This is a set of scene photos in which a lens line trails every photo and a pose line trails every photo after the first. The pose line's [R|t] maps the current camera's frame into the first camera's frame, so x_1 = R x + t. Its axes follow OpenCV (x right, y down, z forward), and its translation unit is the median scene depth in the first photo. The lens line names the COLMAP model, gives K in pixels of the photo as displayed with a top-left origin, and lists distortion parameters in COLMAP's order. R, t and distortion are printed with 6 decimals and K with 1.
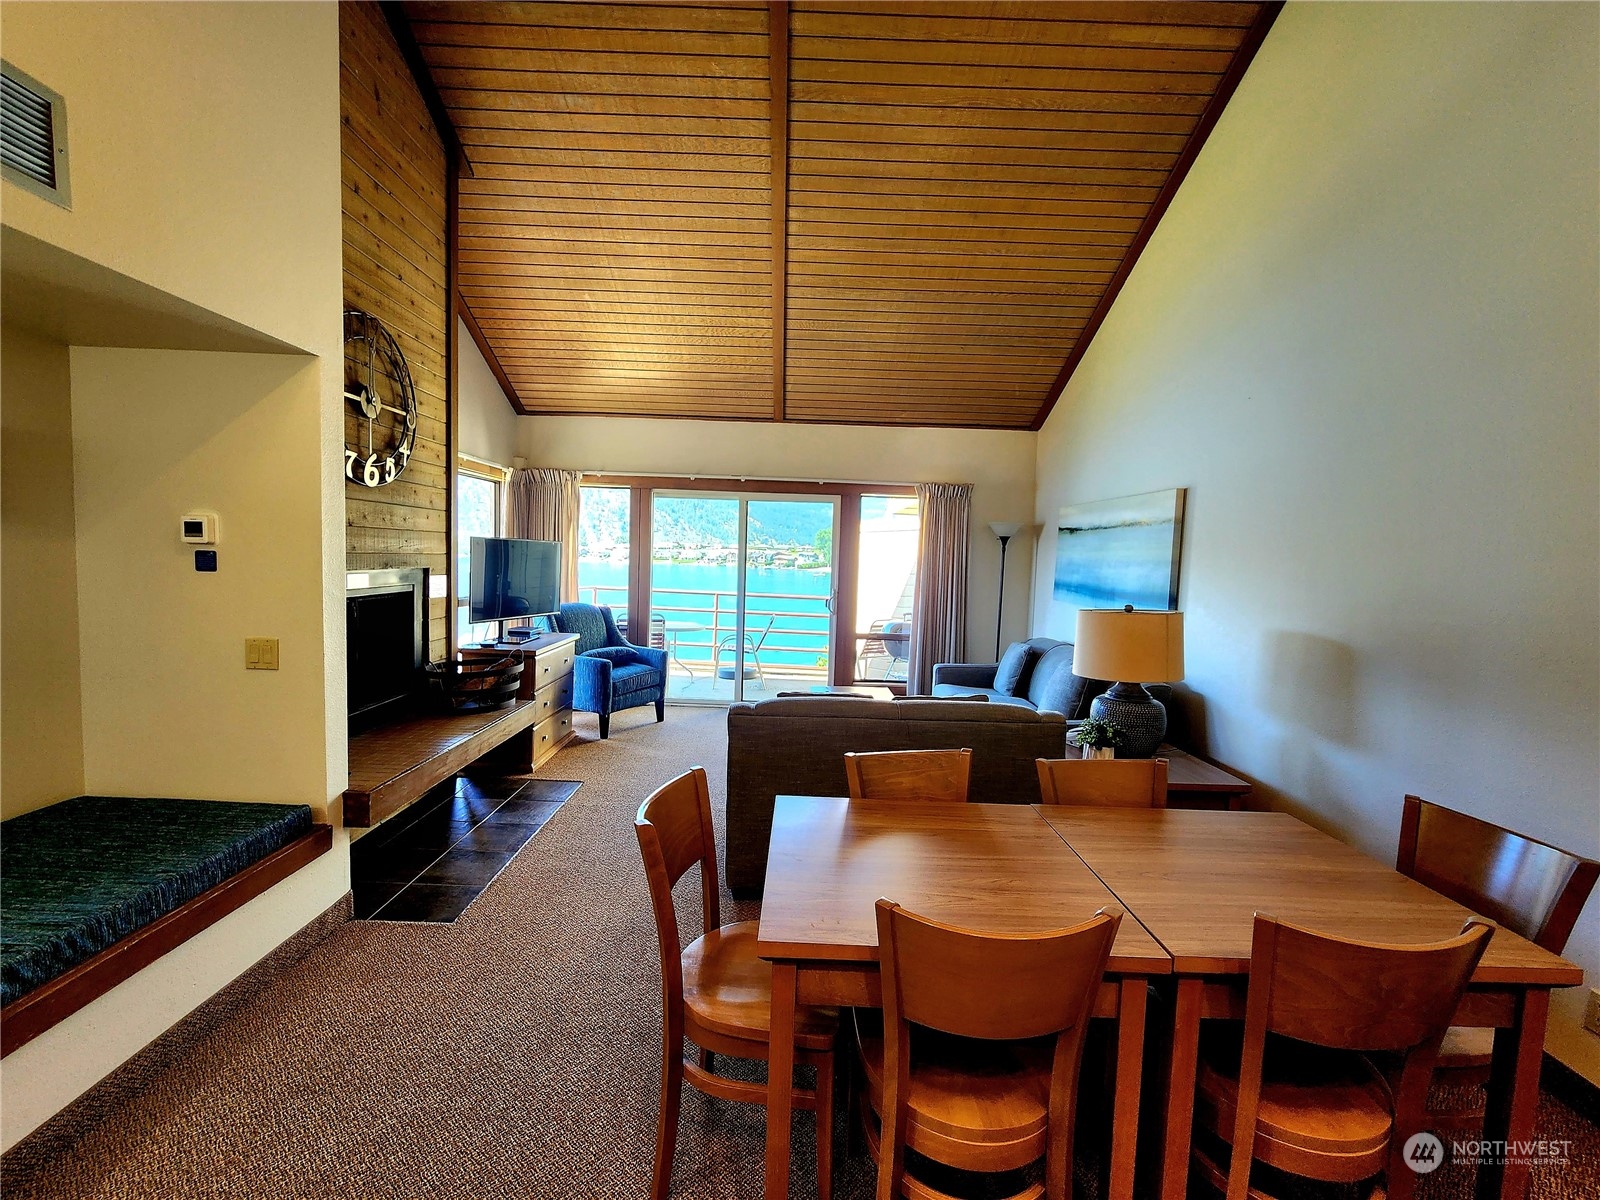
lens RADIAL K [[657.4, 0, 793.7], [0, 657.4, 598.4], [0, 0, 1]] dist [-0.000807, -0.000563]
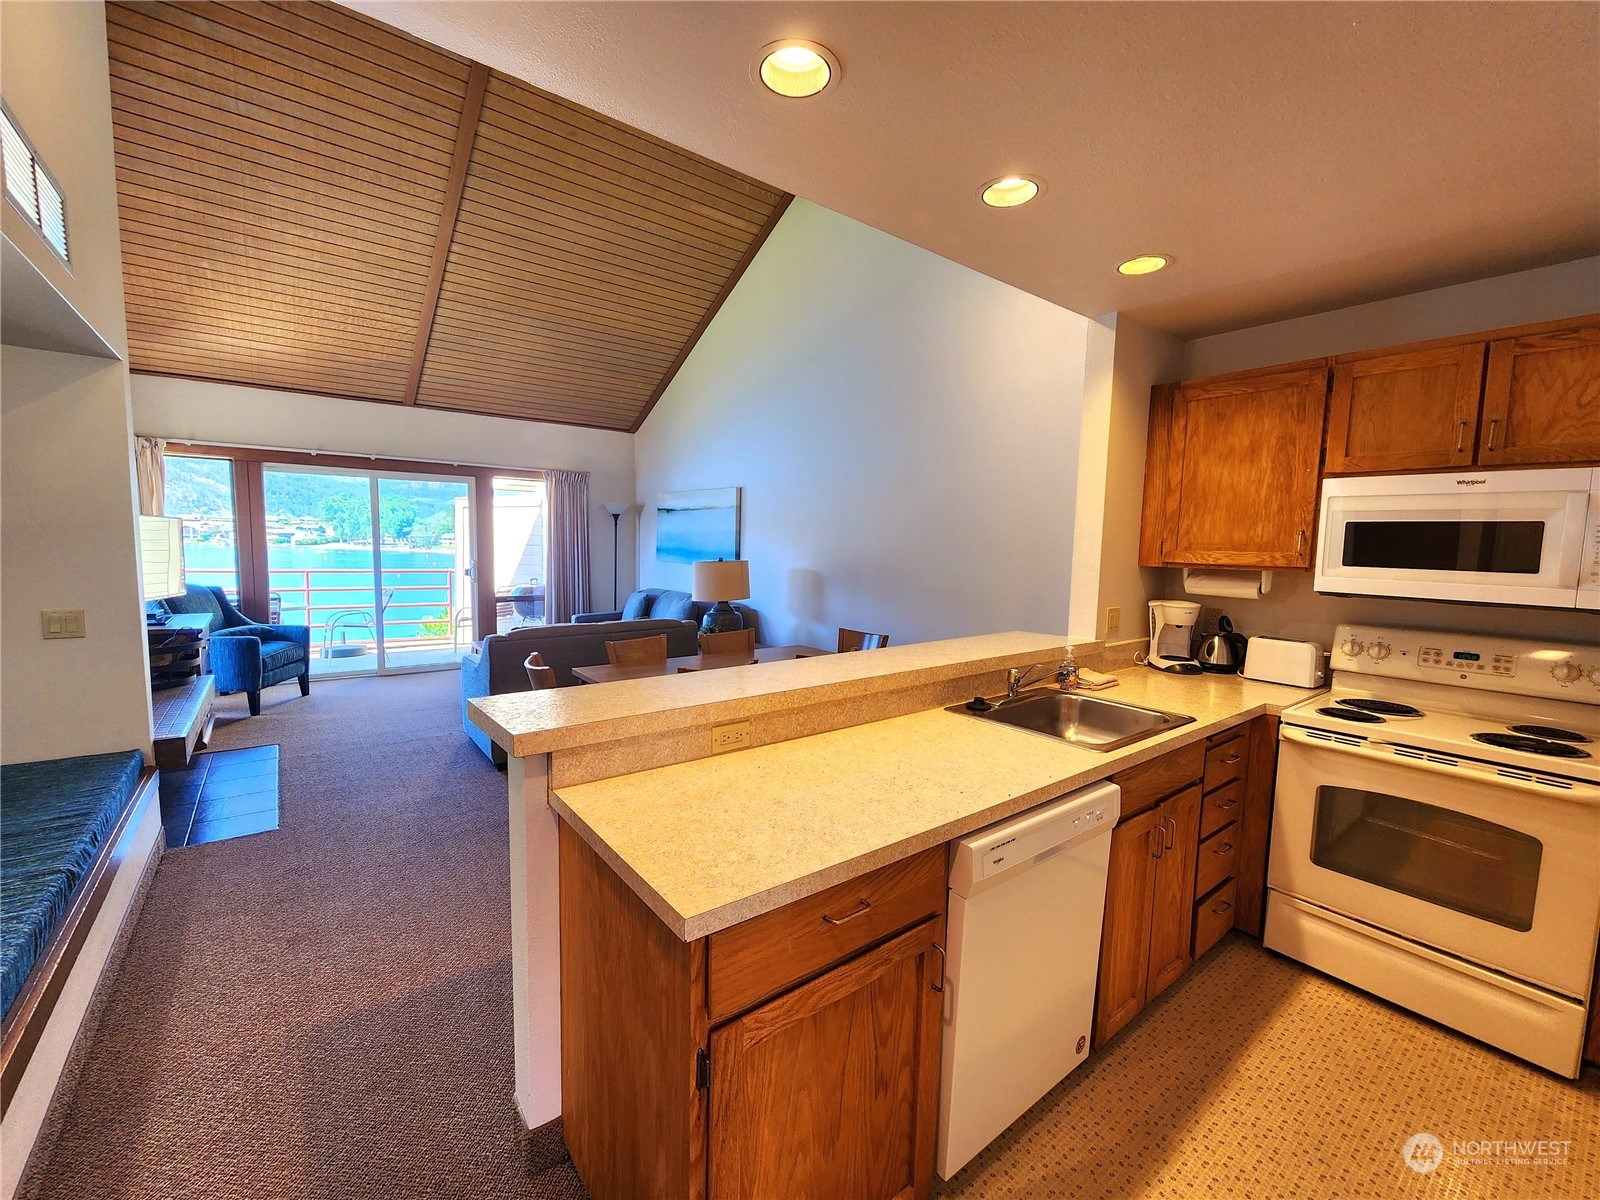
lens RADIAL K [[657.4, 0, 789.3], [0, 657.4, 599.7], [0, 0, 1]] dist [-0.000807, -0.000563]
pose [[0.794910, -0.072457, 0.602386, -0.223661], [0.045653, 0.997172, 0.059699, 0.014656], [-0.605008, -0.019955, 0.795970, -0.272958]]
